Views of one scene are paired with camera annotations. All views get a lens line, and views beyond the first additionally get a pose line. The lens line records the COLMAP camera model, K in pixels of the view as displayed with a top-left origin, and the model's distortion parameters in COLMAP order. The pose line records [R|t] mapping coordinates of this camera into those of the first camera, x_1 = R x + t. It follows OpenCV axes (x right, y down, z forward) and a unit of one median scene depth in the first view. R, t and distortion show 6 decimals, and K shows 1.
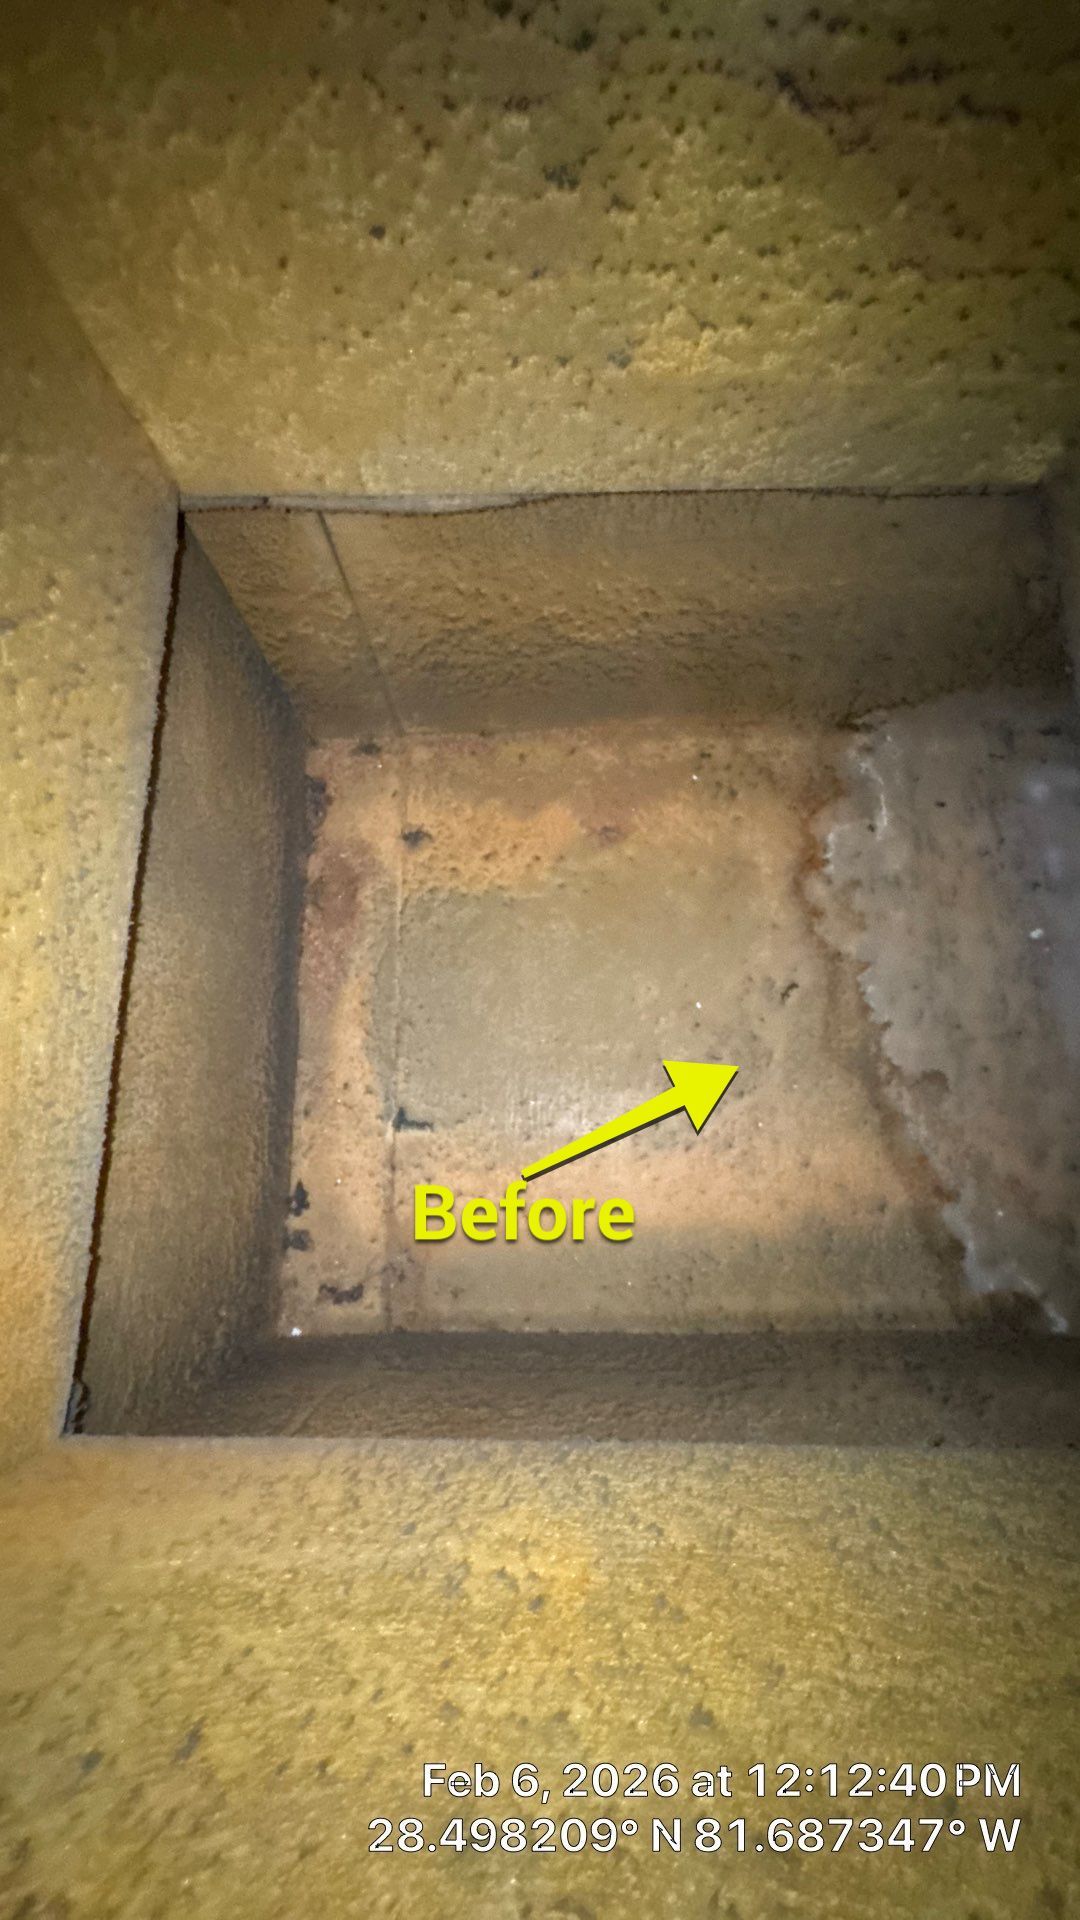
lens RADIAL K [[766.6, 0, 537.7], [0, 766.6, 960.6], [0, 0, 1]] dist [-0.003162, 0.000552]
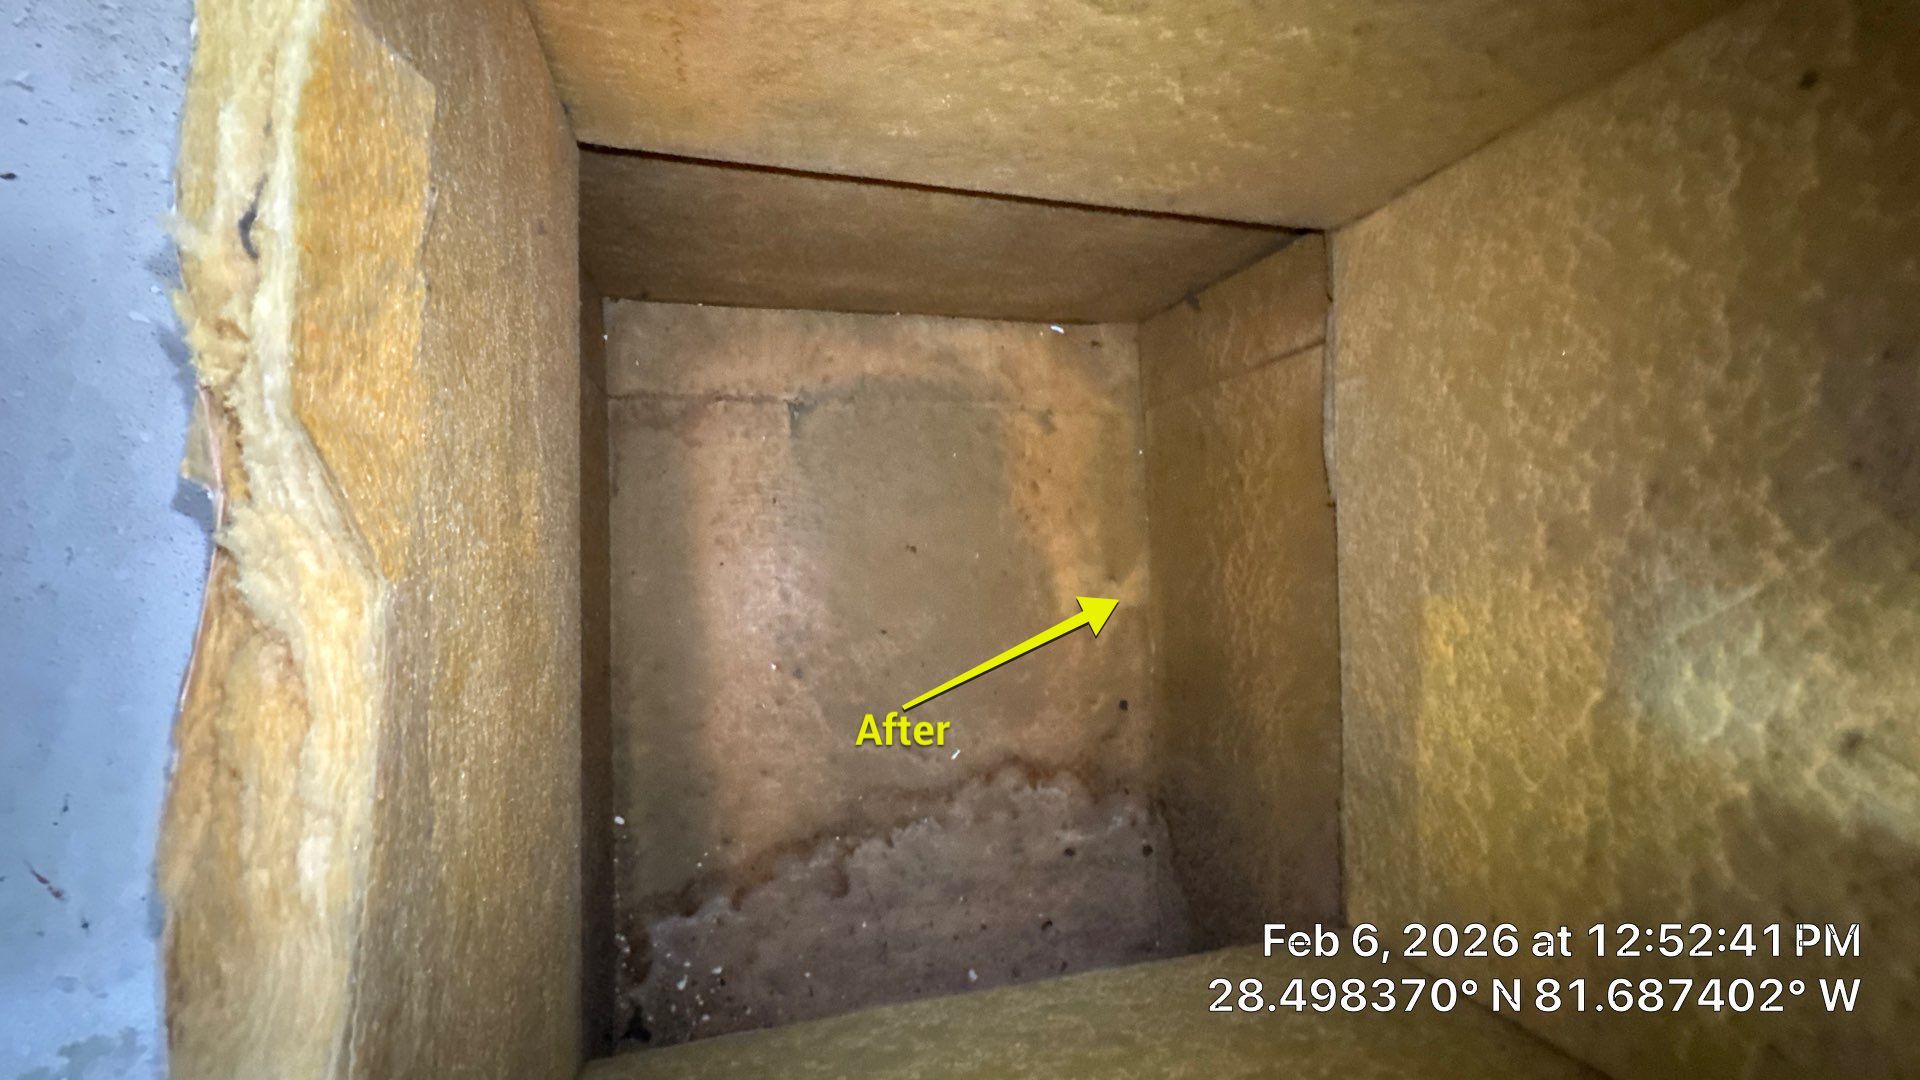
lens RADIAL K [[766.6, 0, 957.0], [0, 766.6, 528.8], [0, 0, 1]] dist [-0.003162, 0.000552]
pose [[0.008997, 0.999909, -0.010065, 0.010741], [-0.998859, 0.008514, -0.046995, 0.035634], [-0.046905, 0.010476, 0.998844, -0.125286]]
